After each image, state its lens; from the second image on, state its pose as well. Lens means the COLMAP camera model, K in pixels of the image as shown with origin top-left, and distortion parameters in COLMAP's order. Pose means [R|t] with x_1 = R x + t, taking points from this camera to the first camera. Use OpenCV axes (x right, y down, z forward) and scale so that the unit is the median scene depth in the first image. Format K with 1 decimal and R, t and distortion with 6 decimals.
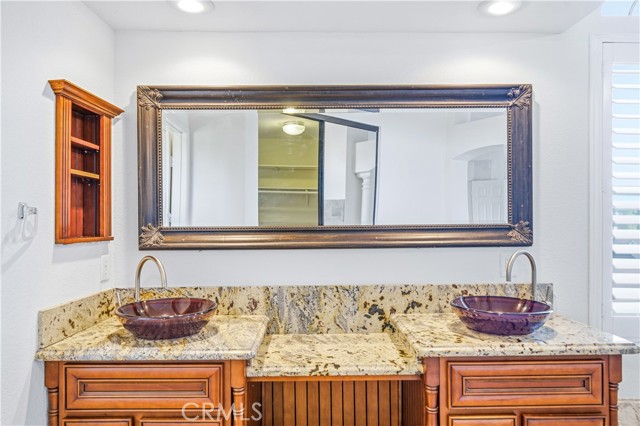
lens RADIAL K [[443.6, 0, 319.8], [0, 443.6, 217.4], [0, 0, 1]] dist [0.007905, -0.003590]
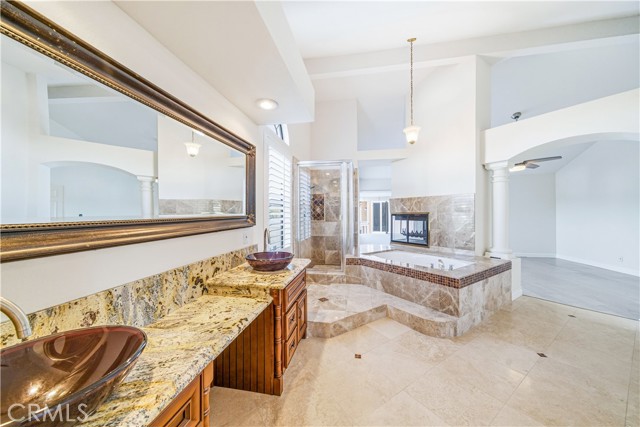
lens RADIAL K [[223.3, 0, 322.0], [0, 223.3, 215.7], [0, 0, 1]] dist [-0.001680, 0.000674]
pose [[0.181167, -0.006956, 0.983428, -0.468767], [0.018435, 0.999823, 0.003676, 0.018277], [-0.983280, 0.017464, 0.181263, 0.516414]]
